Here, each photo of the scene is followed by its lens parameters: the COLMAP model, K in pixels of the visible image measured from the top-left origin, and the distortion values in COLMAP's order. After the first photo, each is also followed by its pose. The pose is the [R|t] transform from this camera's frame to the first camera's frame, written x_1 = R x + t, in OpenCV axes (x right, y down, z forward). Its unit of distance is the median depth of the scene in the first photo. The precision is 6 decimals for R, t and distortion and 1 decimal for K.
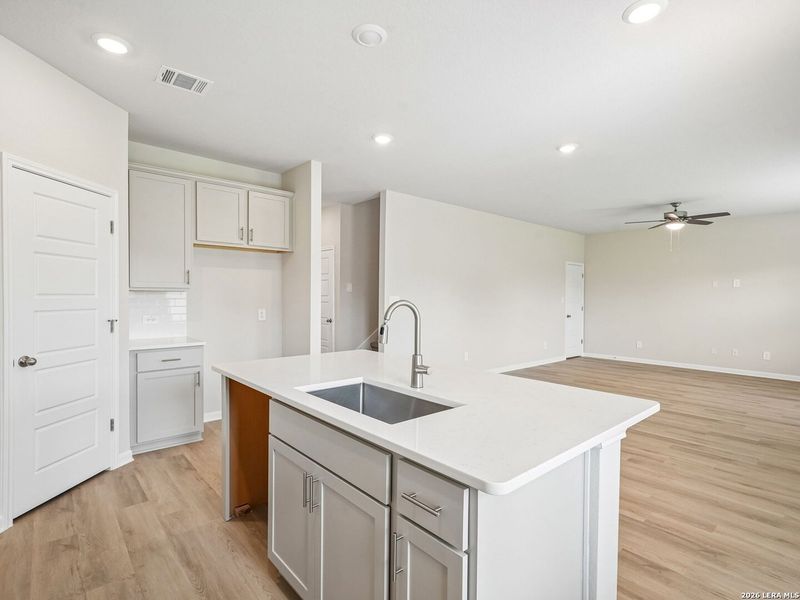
lens RADIAL K [[410.1, 0, 402.3], [0, 410.1, 302.4], [0, 0, 1]] dist [0.007323, 0.002278]
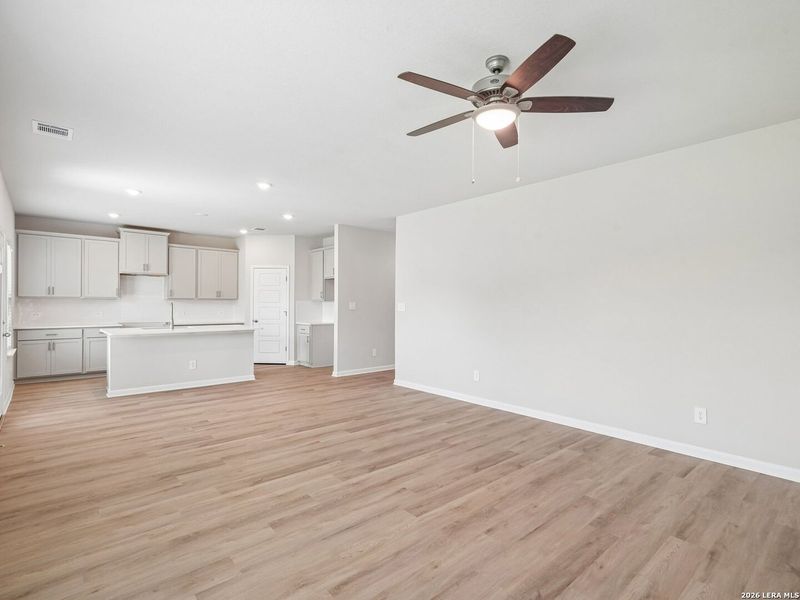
lens RADIAL K [[410.1, 0, 402.6], [0, 410.1, 301.0], [0, 0, 1]] dist [0.007323, 0.002278]
pose [[-0.009703, -0.015485, -0.999833, 1.690925], [-0.024611, 0.999581, -0.015242, -0.004059], [0.999650, 0.024459, -0.010080, 1.463997]]
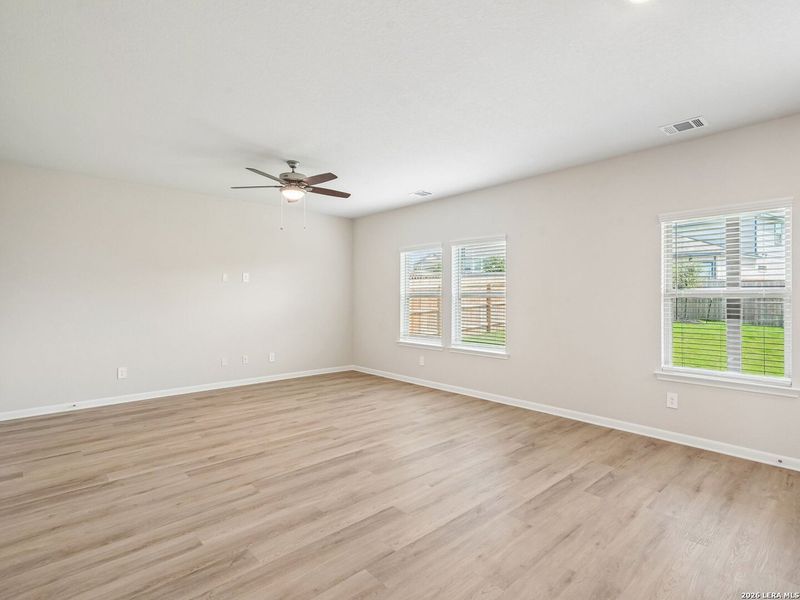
lens RADIAL K [[410.1, 0, 404.4], [0, 410.1, 302.8], [0, 0, 1]] dist [0.007323, 0.002278]
pose [[-0.016631, -0.021934, 0.999621, -0.073089], [0.015085, 0.999640, 0.022185, -0.016121], [-0.999748, 0.015448, -0.016294, 1.309726]]
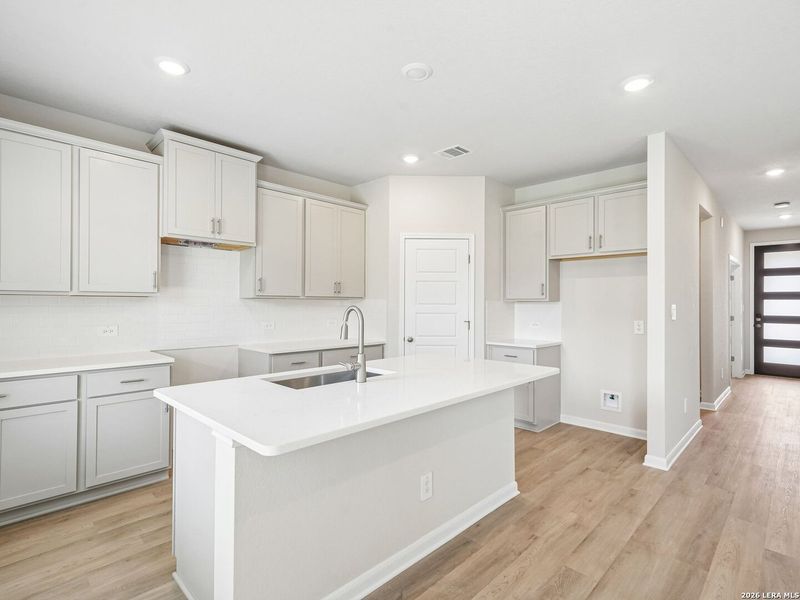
lens RADIAL K [[410.1, 0, 399.2], [0, 410.1, 299.9], [0, 0, 1]] dist [0.007323, 0.002278]
pose [[0.061013, -0.018606, -0.997964, 0.608702], [-0.023729, 0.999517, -0.020085, 0.001453], [0.997855, 0.024906, 0.060543, 0.528674]]
